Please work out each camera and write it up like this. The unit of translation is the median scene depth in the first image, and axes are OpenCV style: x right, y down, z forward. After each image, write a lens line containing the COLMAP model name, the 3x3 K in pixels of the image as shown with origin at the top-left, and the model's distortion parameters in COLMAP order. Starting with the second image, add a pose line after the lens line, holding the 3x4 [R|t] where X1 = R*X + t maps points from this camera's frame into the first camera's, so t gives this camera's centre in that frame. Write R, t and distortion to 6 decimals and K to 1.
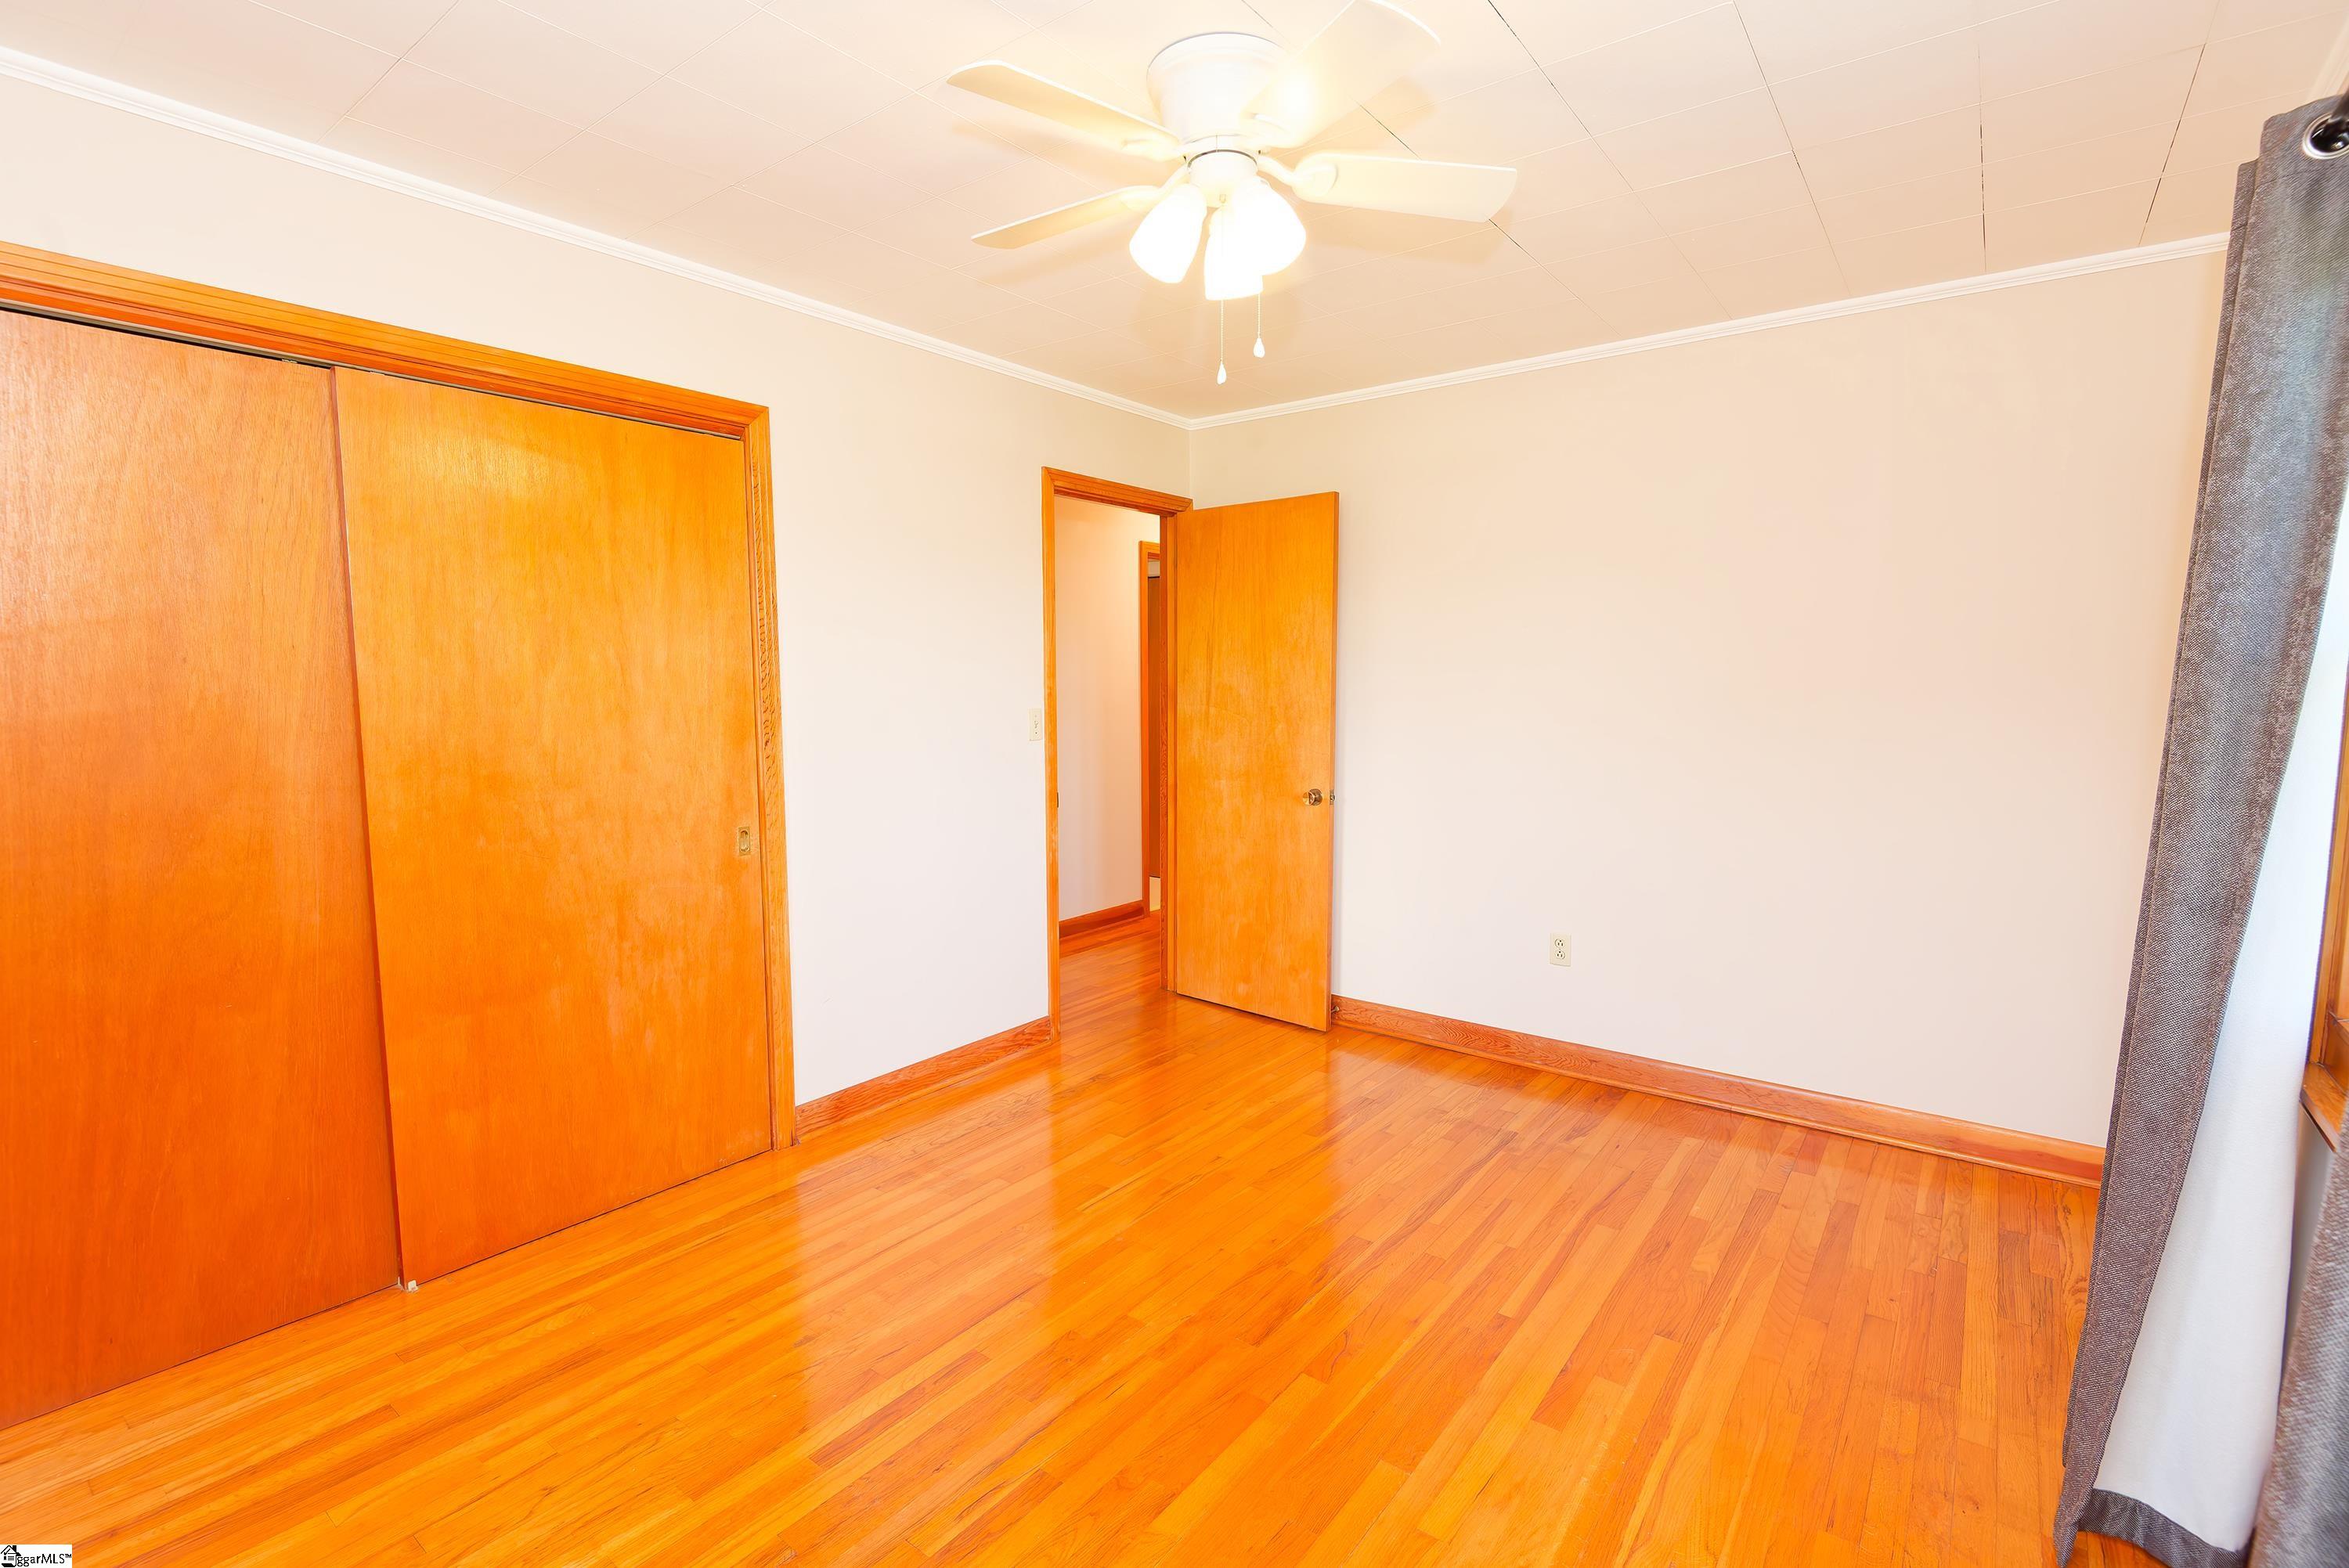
lens RADIAL K [[1074.0, 0, 1167.5], [0, 1074.0, 781.2], [0, 0, 1]] dist [0.001291, -0.000444]
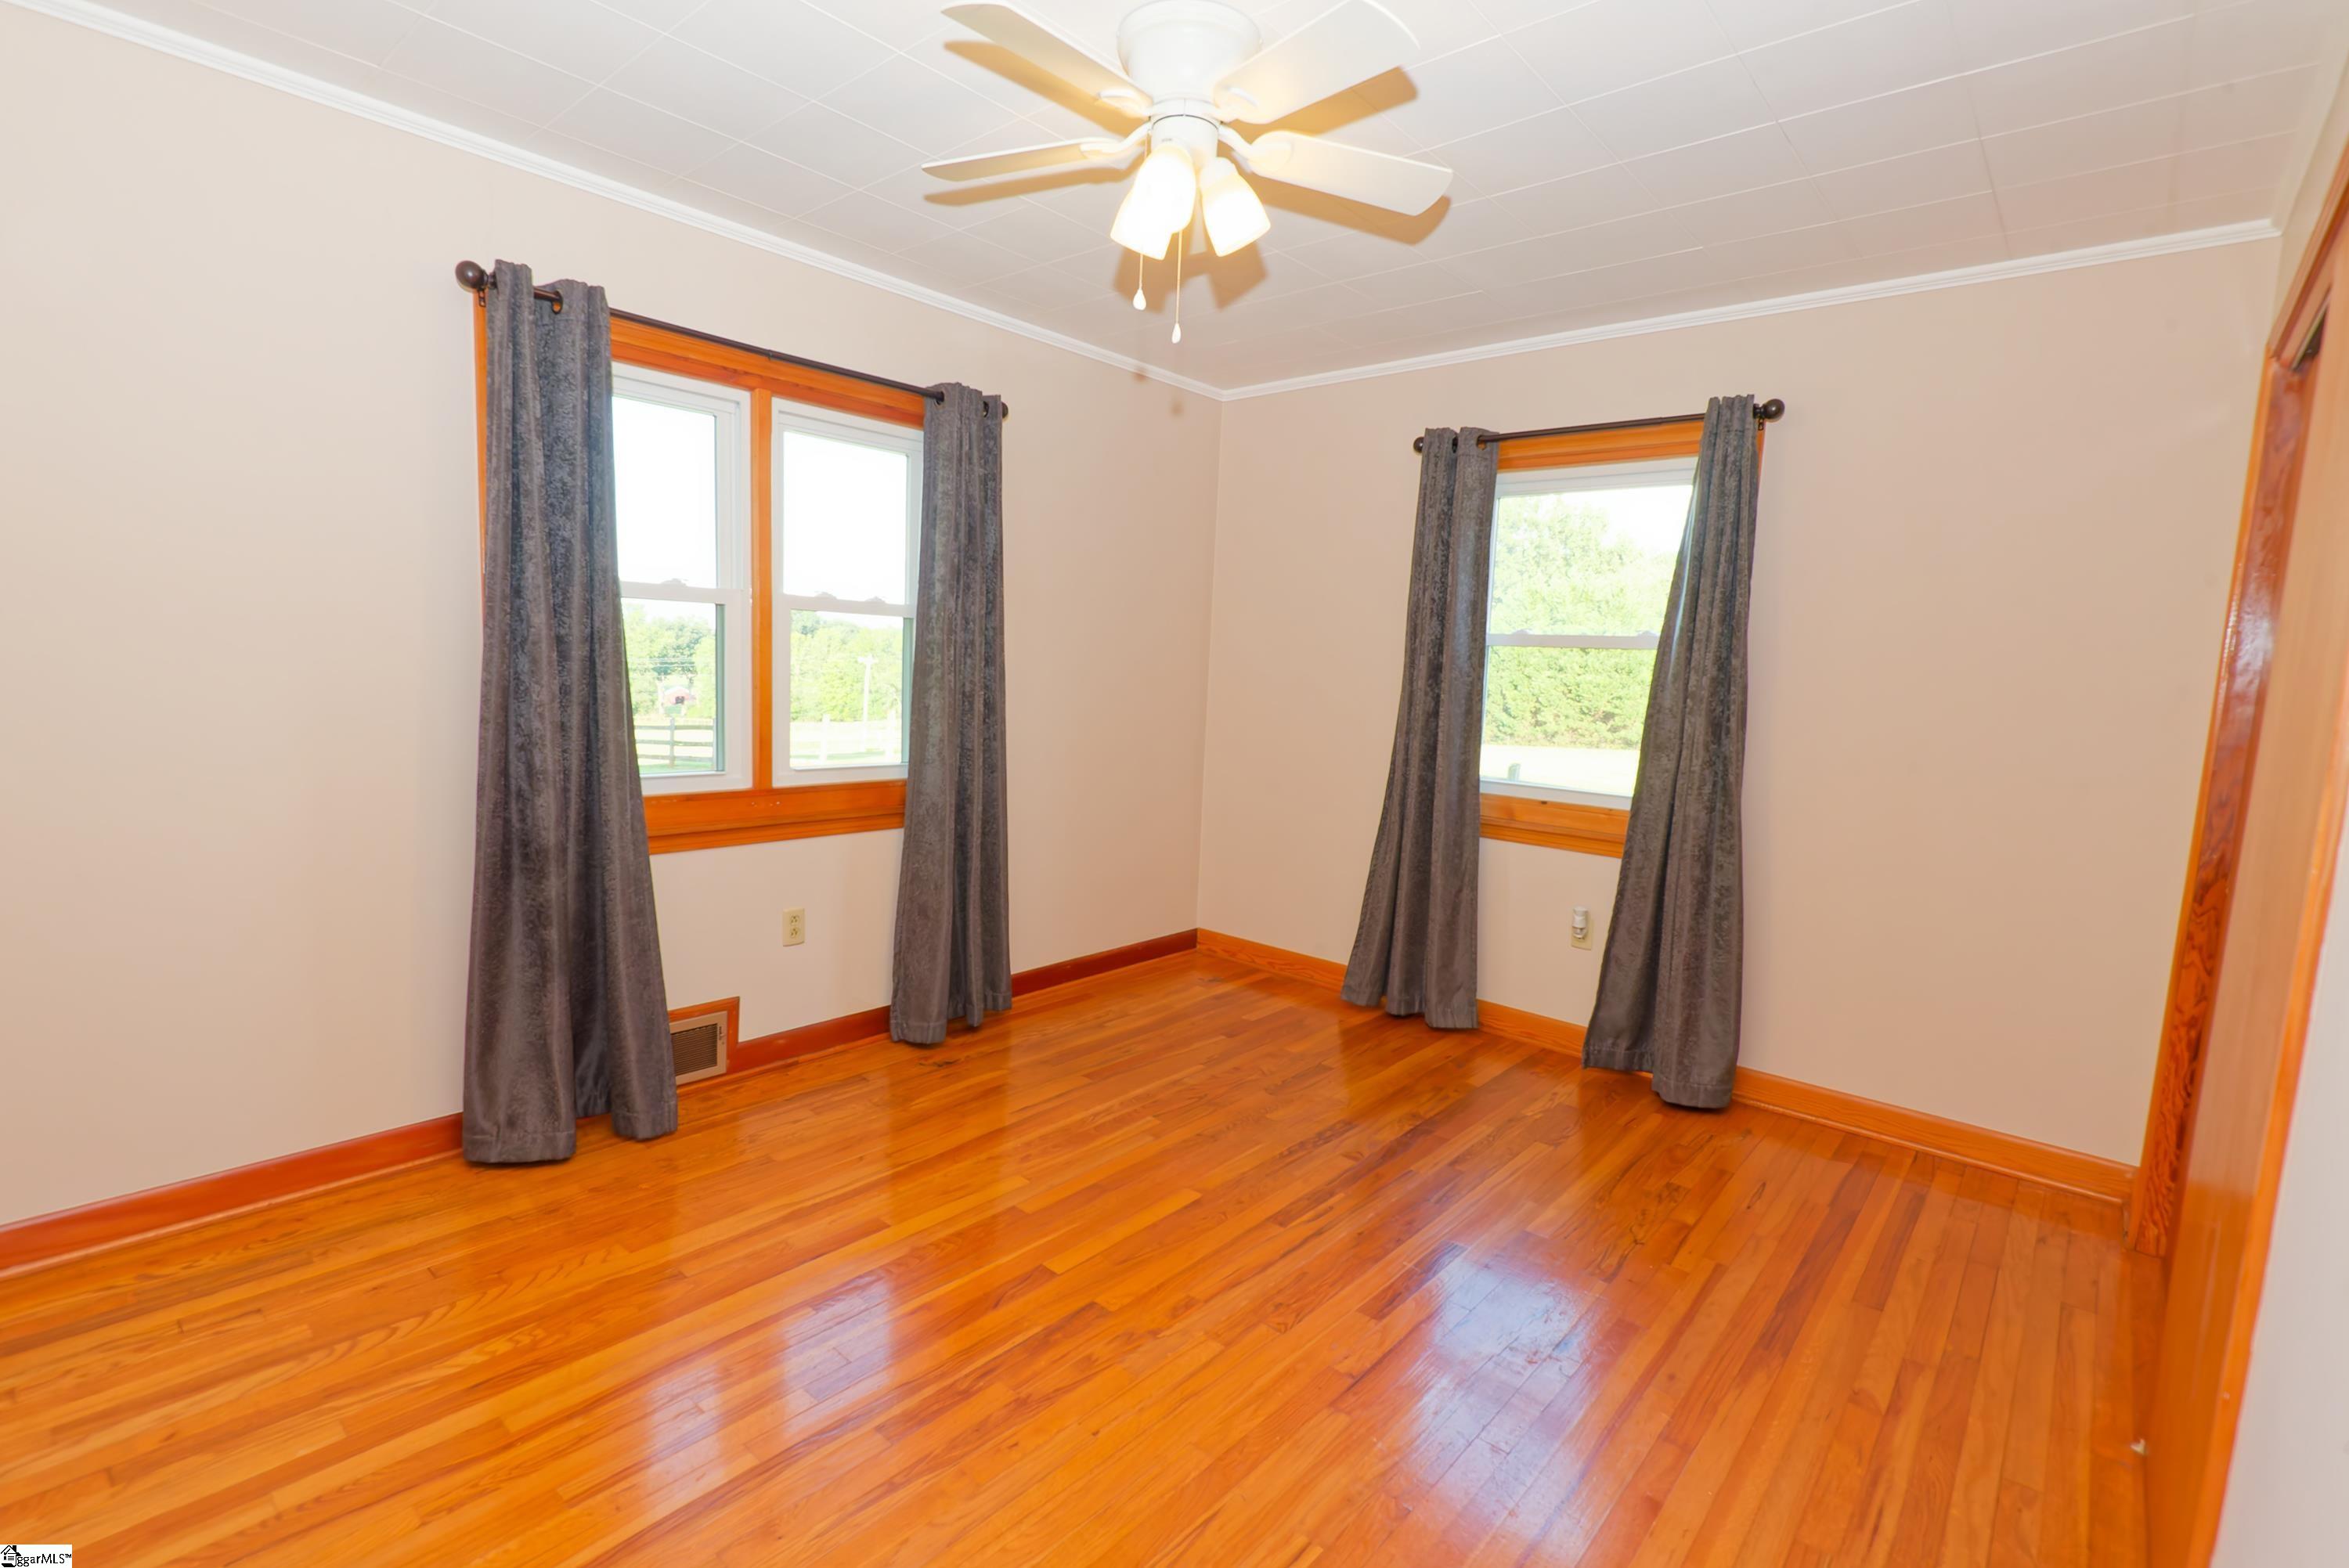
lens RADIAL K [[1074.0, 0, 1167.5], [0, 1074.0, 781.2], [0, 0, 1]] dist [0.001291, -0.000444]
pose [[-0.997166, -0.049119, 0.056991, -0.018877], [-0.035454, 0.974879, 0.219897, -0.159205], [-0.066360, 0.217254, -0.973857, 1.832234]]
